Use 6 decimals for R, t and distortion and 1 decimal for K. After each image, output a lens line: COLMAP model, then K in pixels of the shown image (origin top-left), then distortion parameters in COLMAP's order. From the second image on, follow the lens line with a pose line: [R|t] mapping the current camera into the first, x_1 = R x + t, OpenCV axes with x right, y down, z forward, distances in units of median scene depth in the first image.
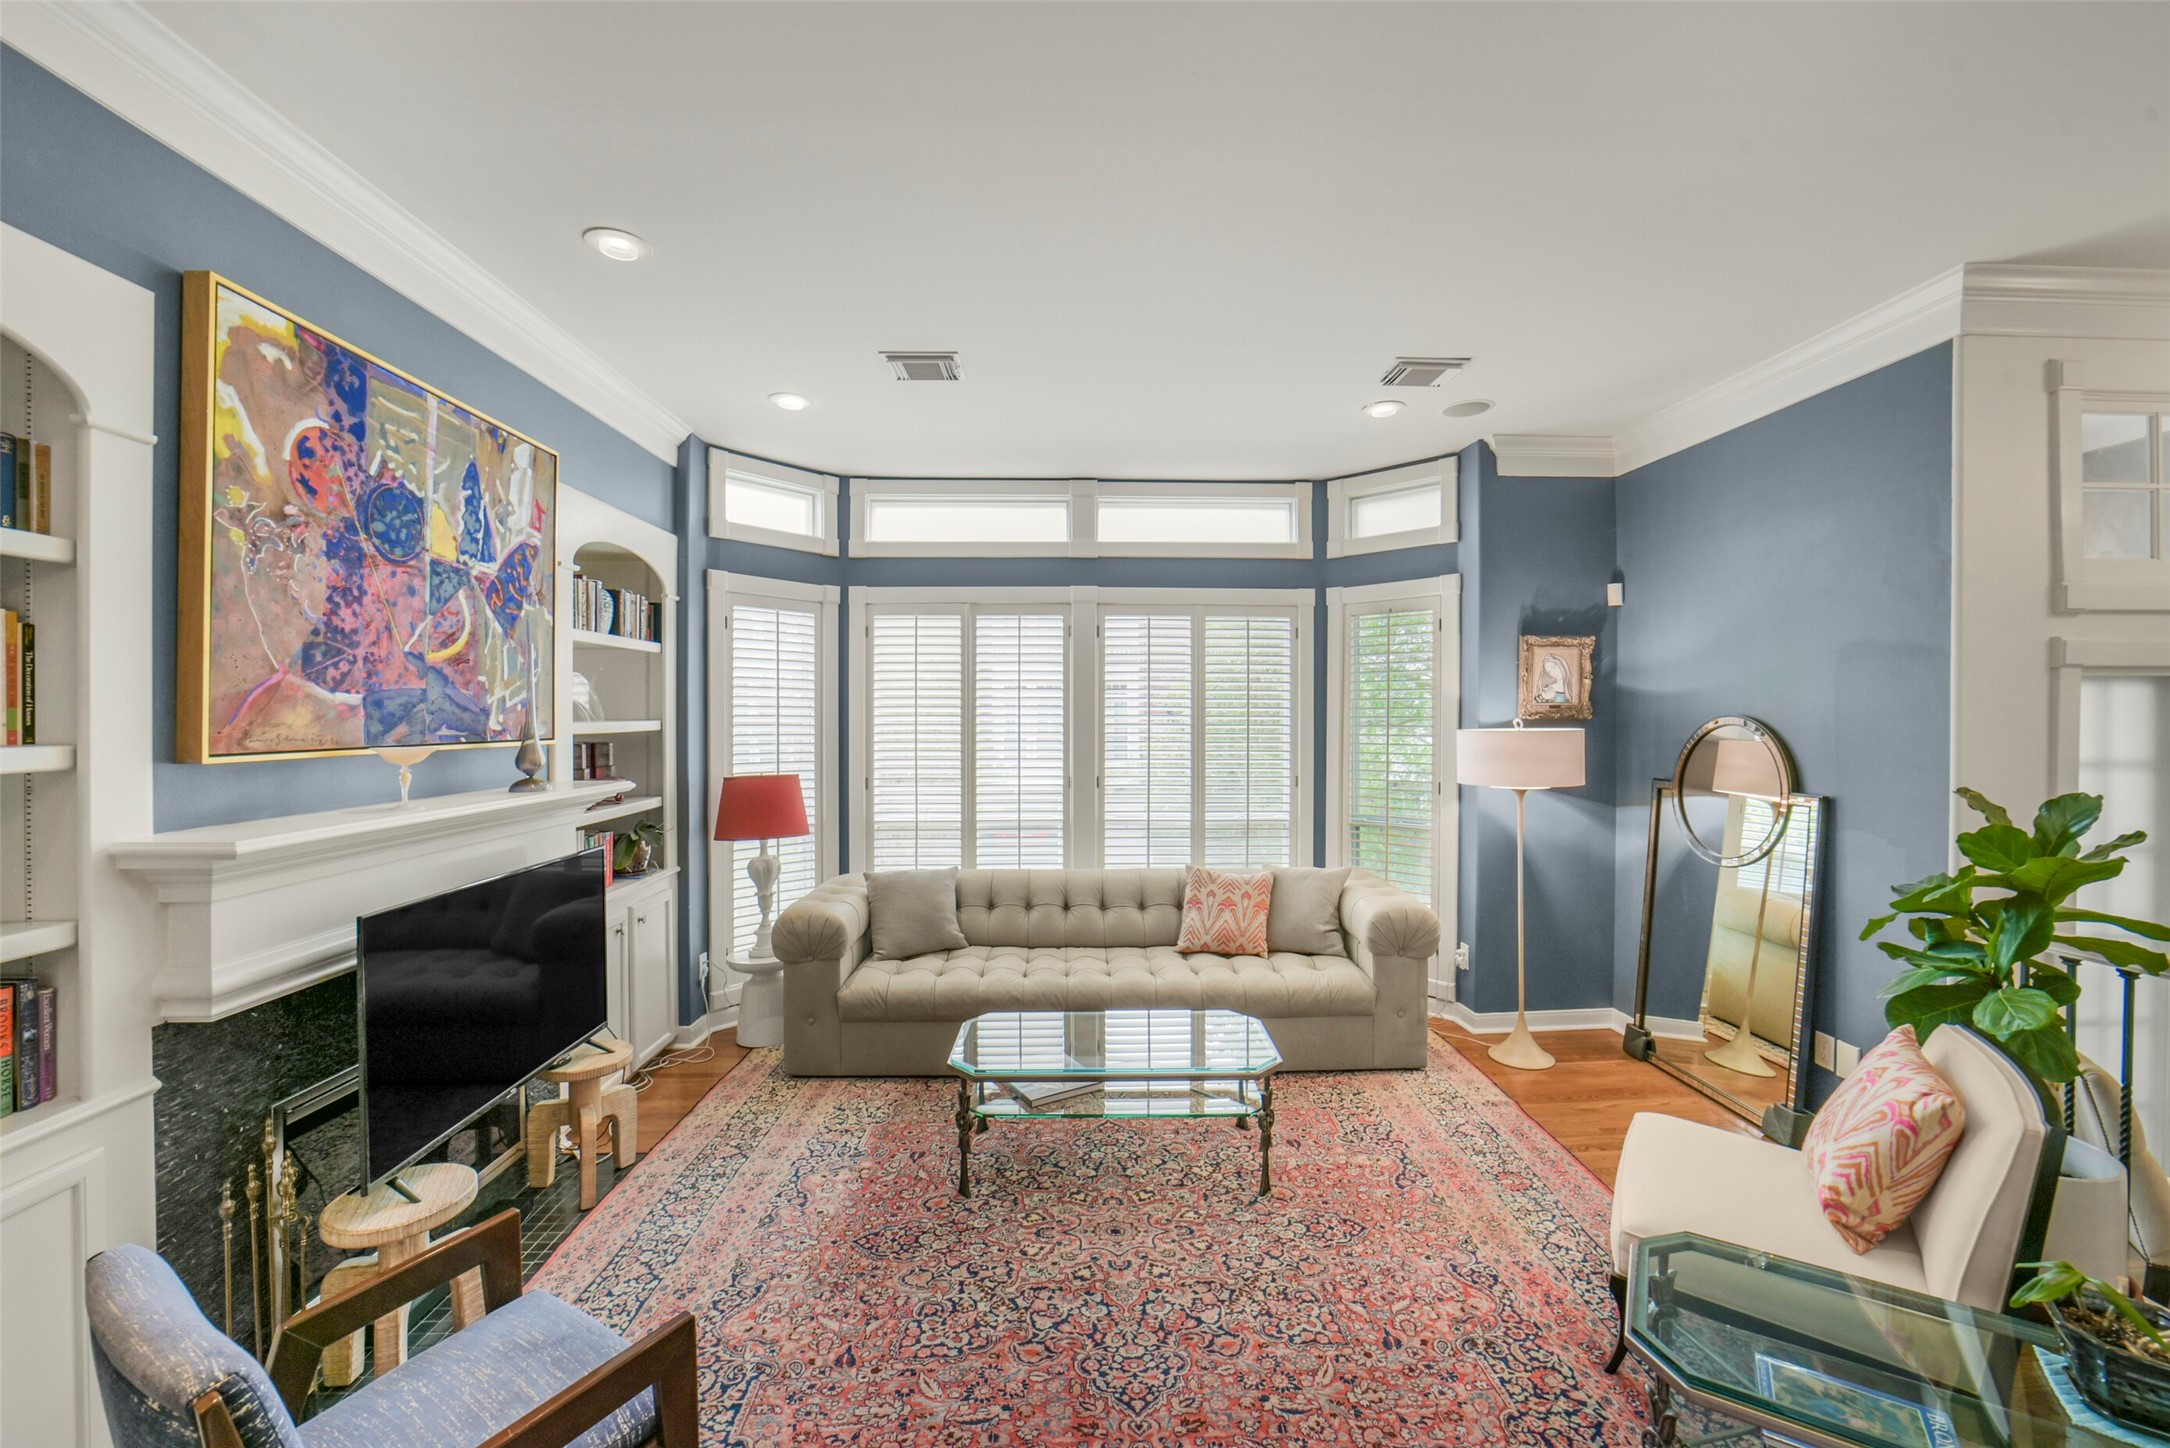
lens RADIAL K [[848.4, 0, 1093.6], [0, 848.4, 718.6], [0, 0, 1]] dist [-0.026381, 0.007014]
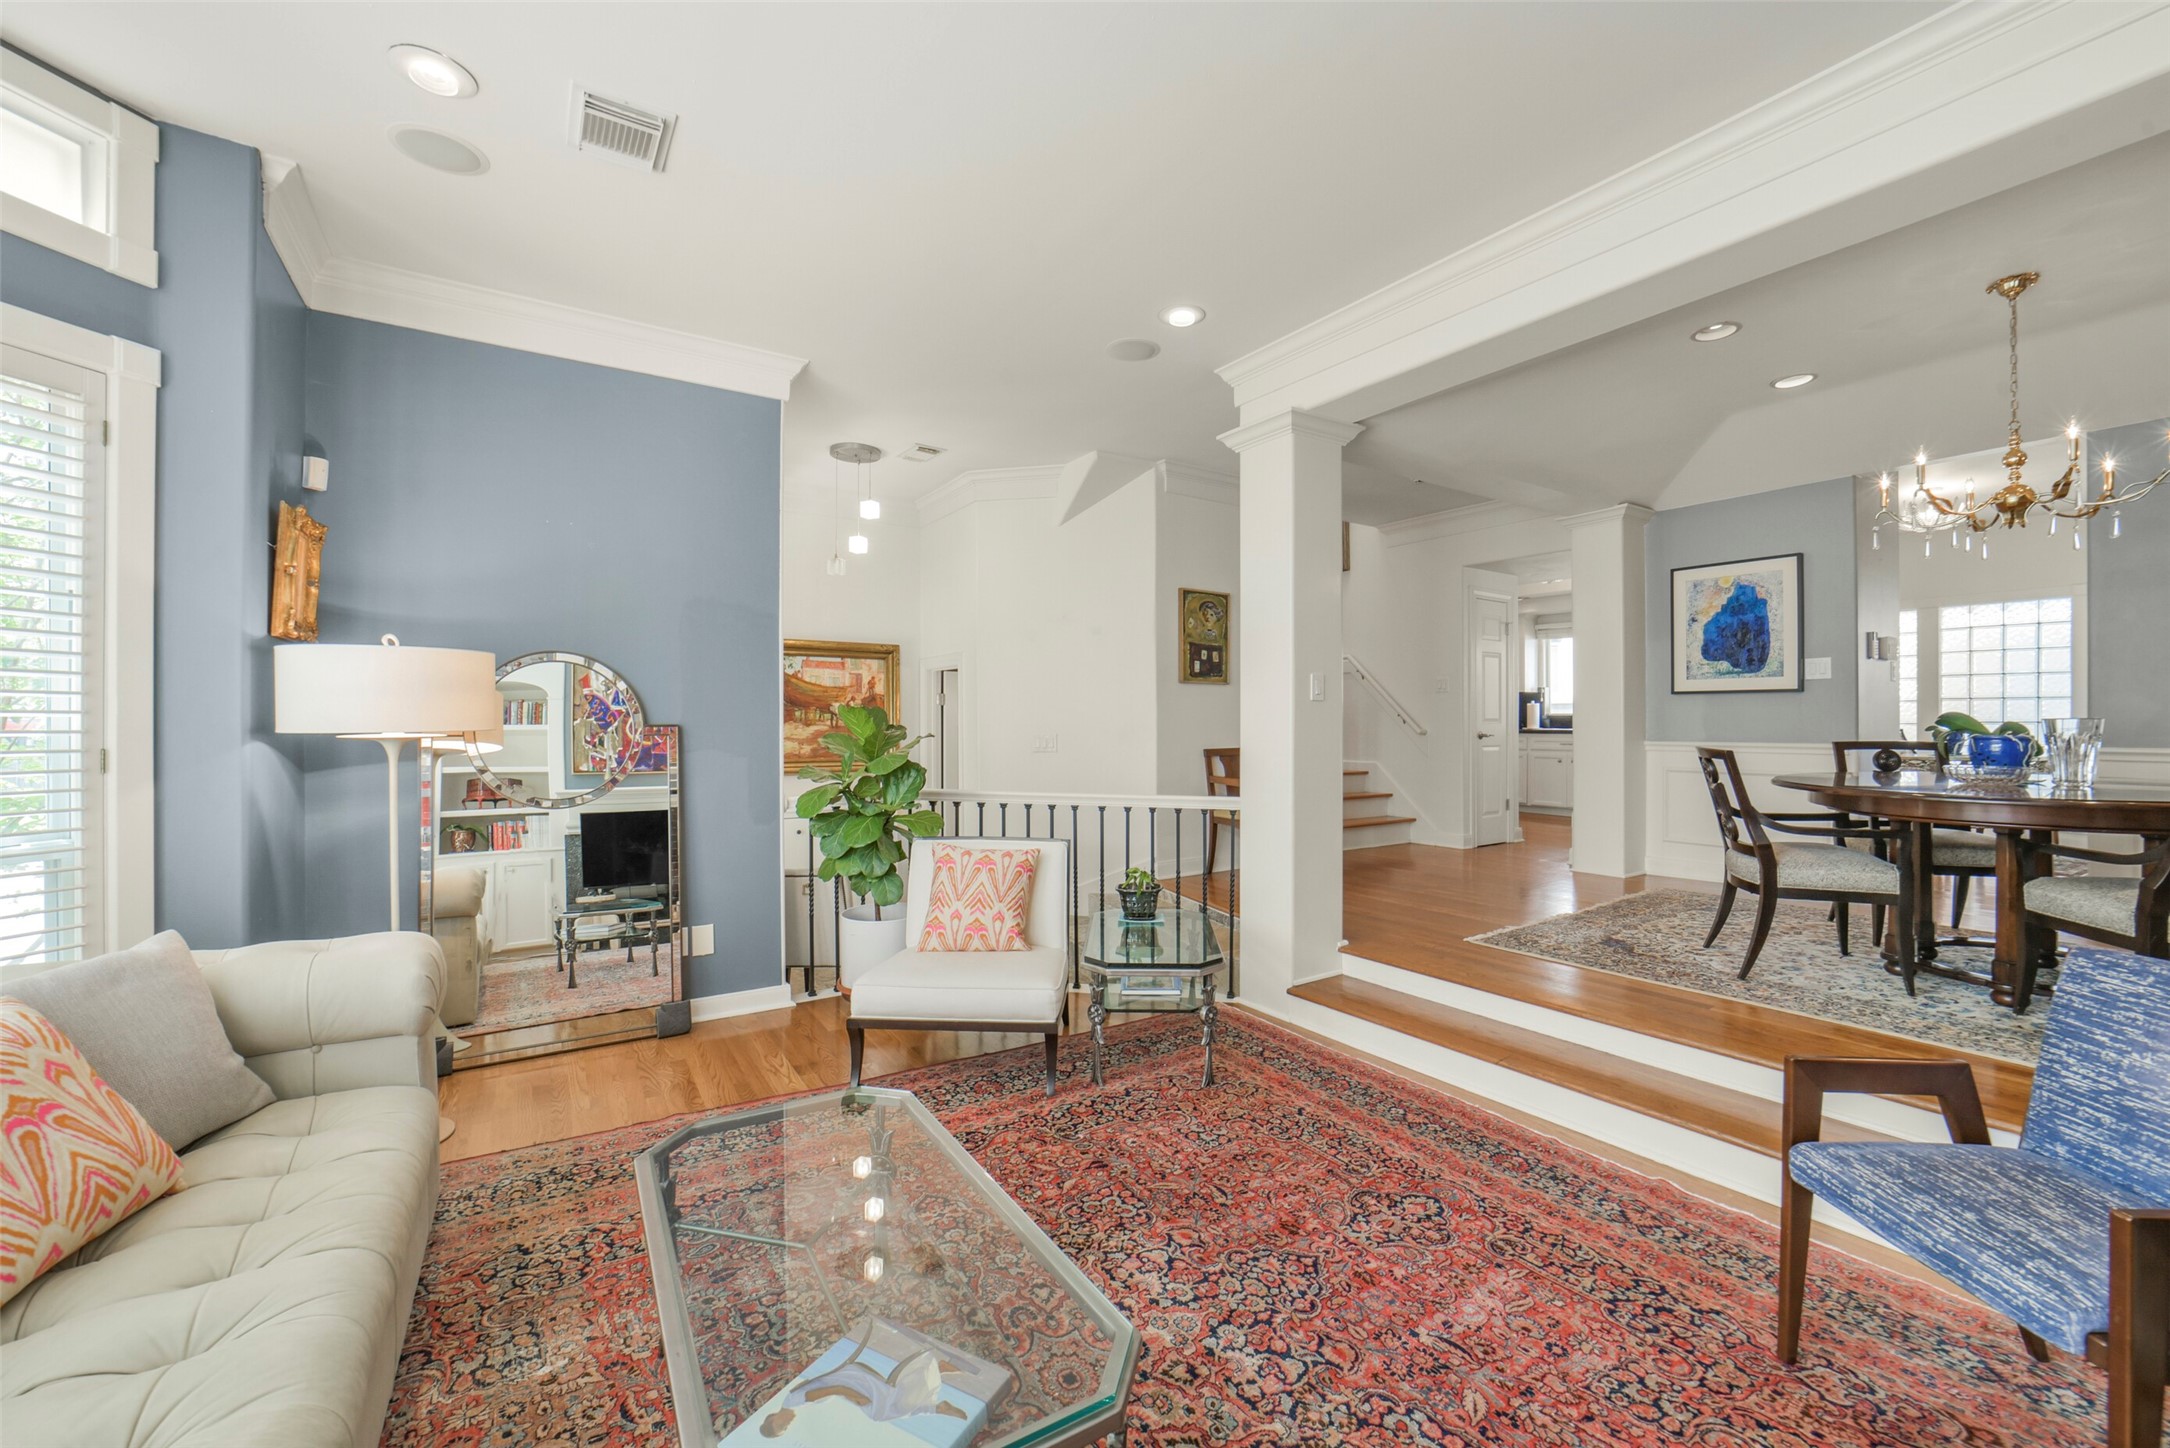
lens RADIAL K [[848.4, 0, 1099.1], [0, 848.4, 727.4], [0, 0, 1]] dist [-0.026381, 0.007014]
pose [[-0.506727, -0.002382, 0.862103, -0.648608], [0.002972, 0.999985, 0.004509, 0.132878], [-0.862102, 0.004847, -0.506712, 1.582812]]
